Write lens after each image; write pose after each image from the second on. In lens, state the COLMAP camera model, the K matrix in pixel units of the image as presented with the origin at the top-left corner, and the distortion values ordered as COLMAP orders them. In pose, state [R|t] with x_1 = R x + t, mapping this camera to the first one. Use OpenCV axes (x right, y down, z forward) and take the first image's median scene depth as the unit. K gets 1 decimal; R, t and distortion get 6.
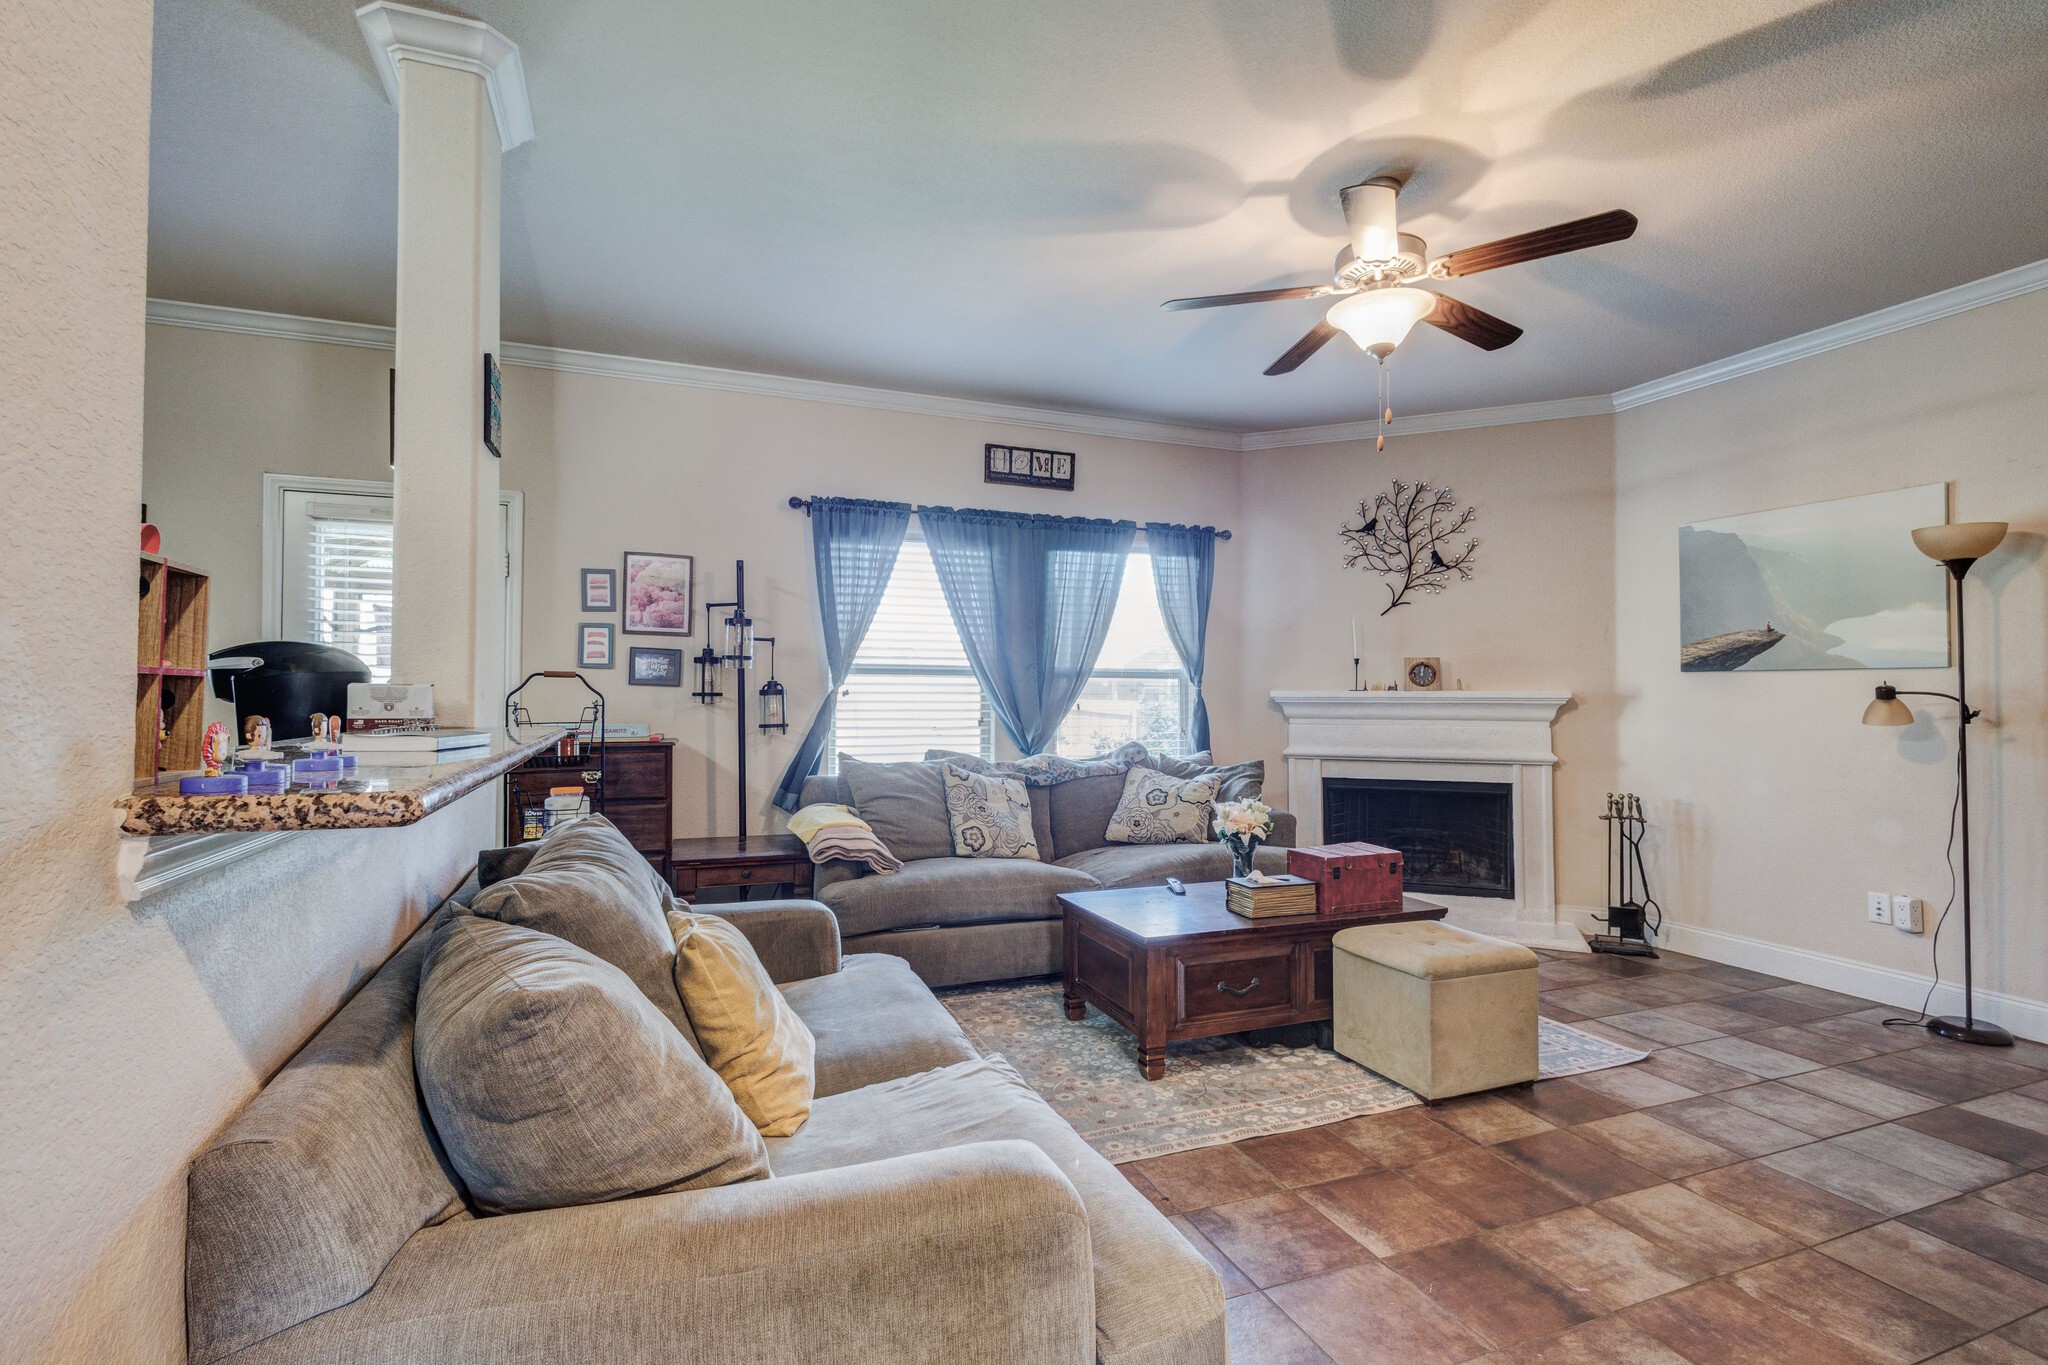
lens RADIAL K [[949.2, 0, 1023.4], [0, 949.2, 679.4], [0, 0, 1]] dist [0.004102, -0.001597]
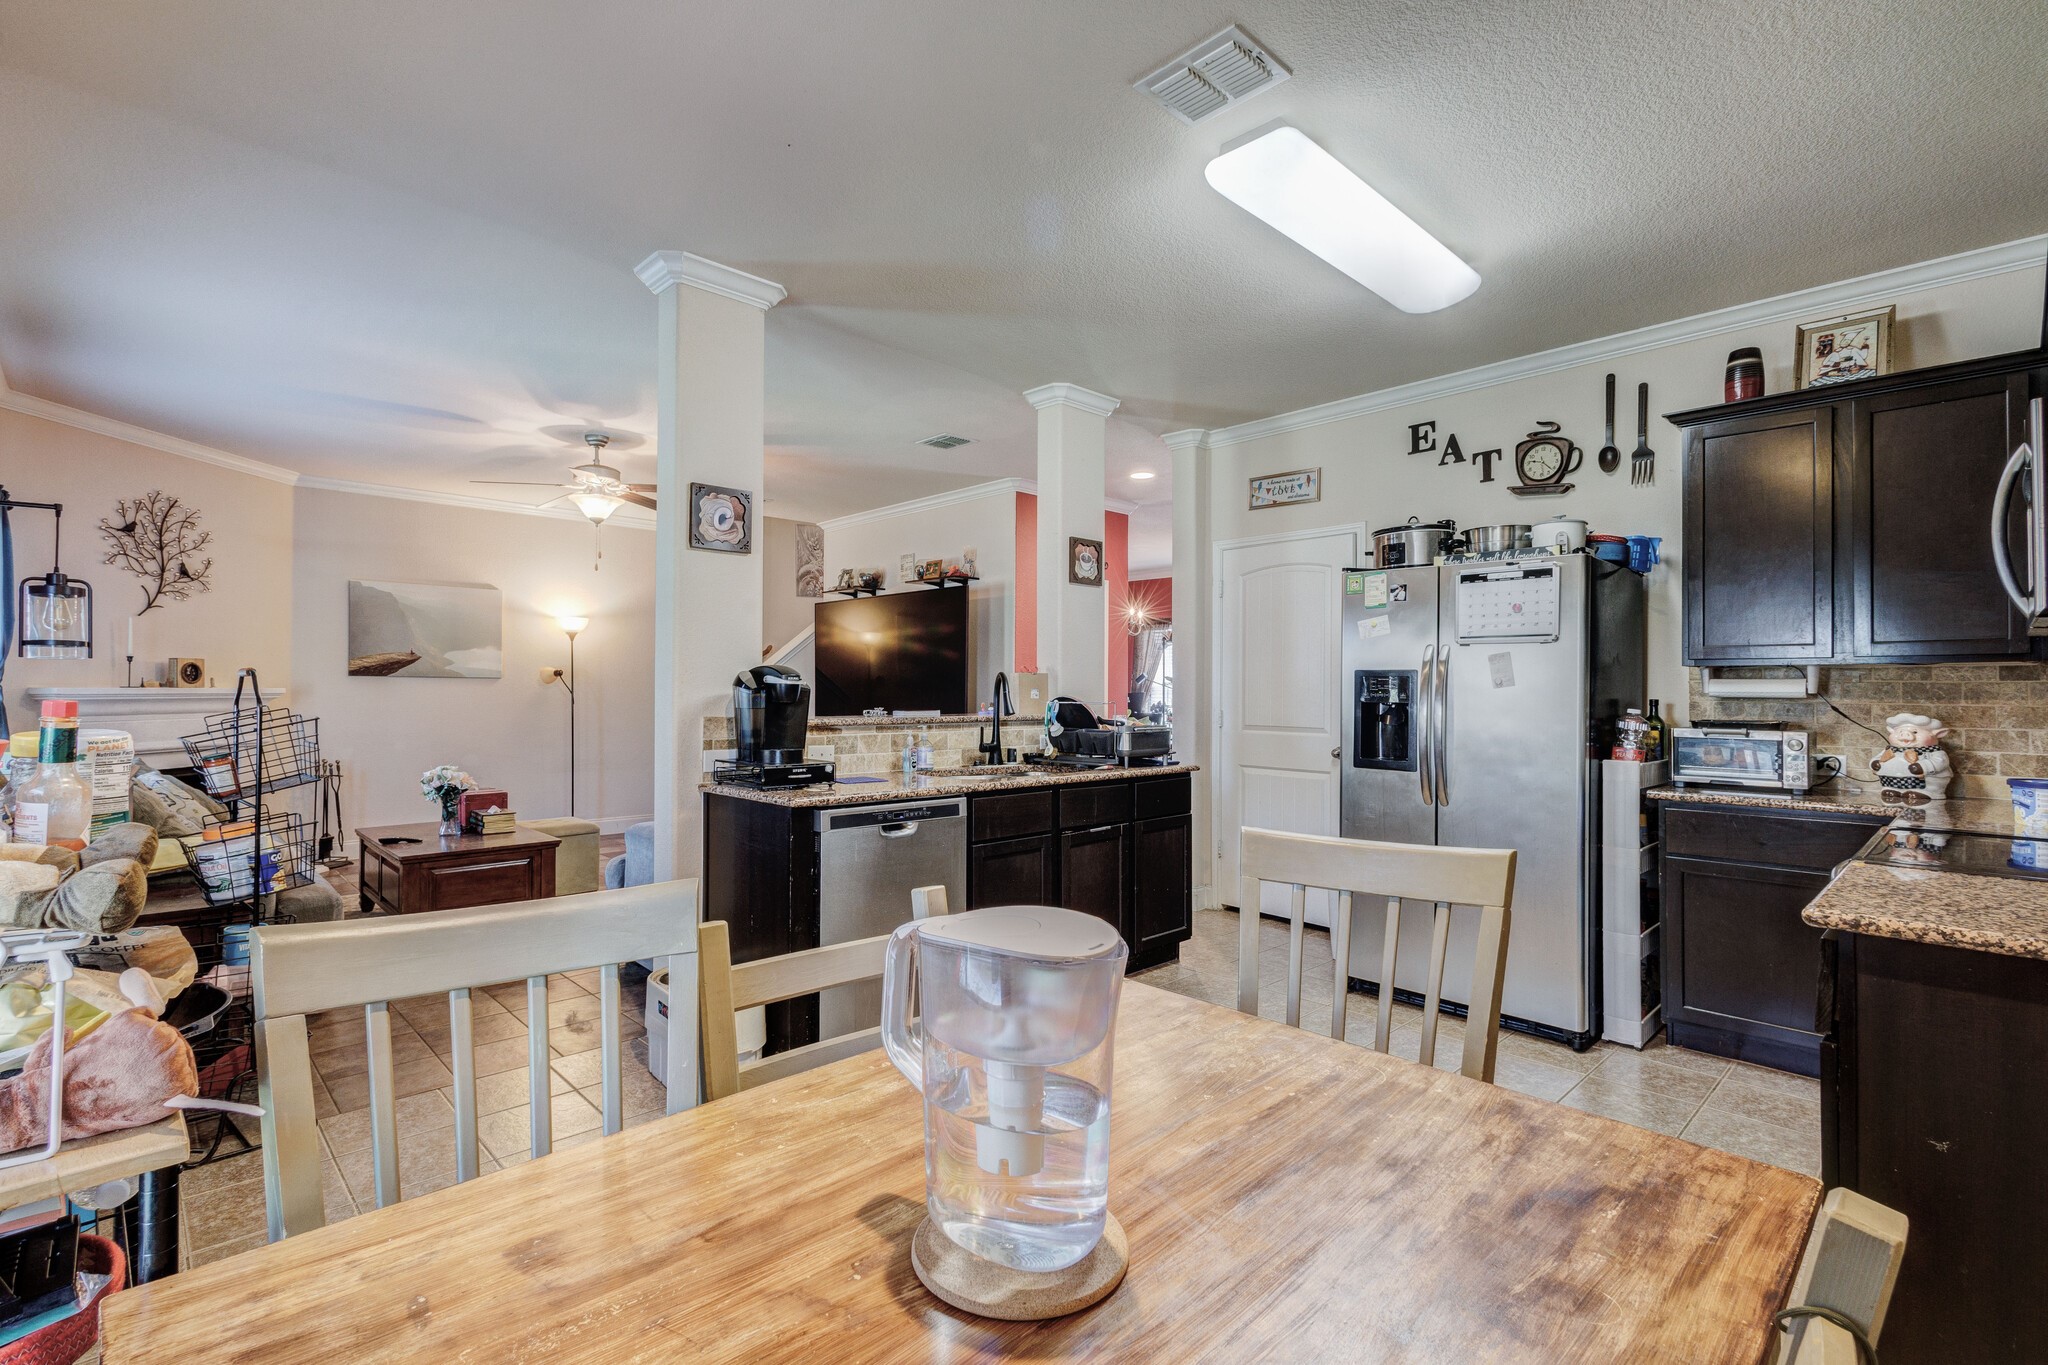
lens RADIAL K [[937.7, 0, 1029.2], [0, 937.7, 684.5], [0, 0, 1]] dist [-0.000625, 0.000019]
pose [[-0.383353, 0.001951, 0.923600, -1.135984], [-0.020393, 0.999736, -0.010576, -0.000498], [-0.923377, -0.022889, -0.383212, 0.580825]]
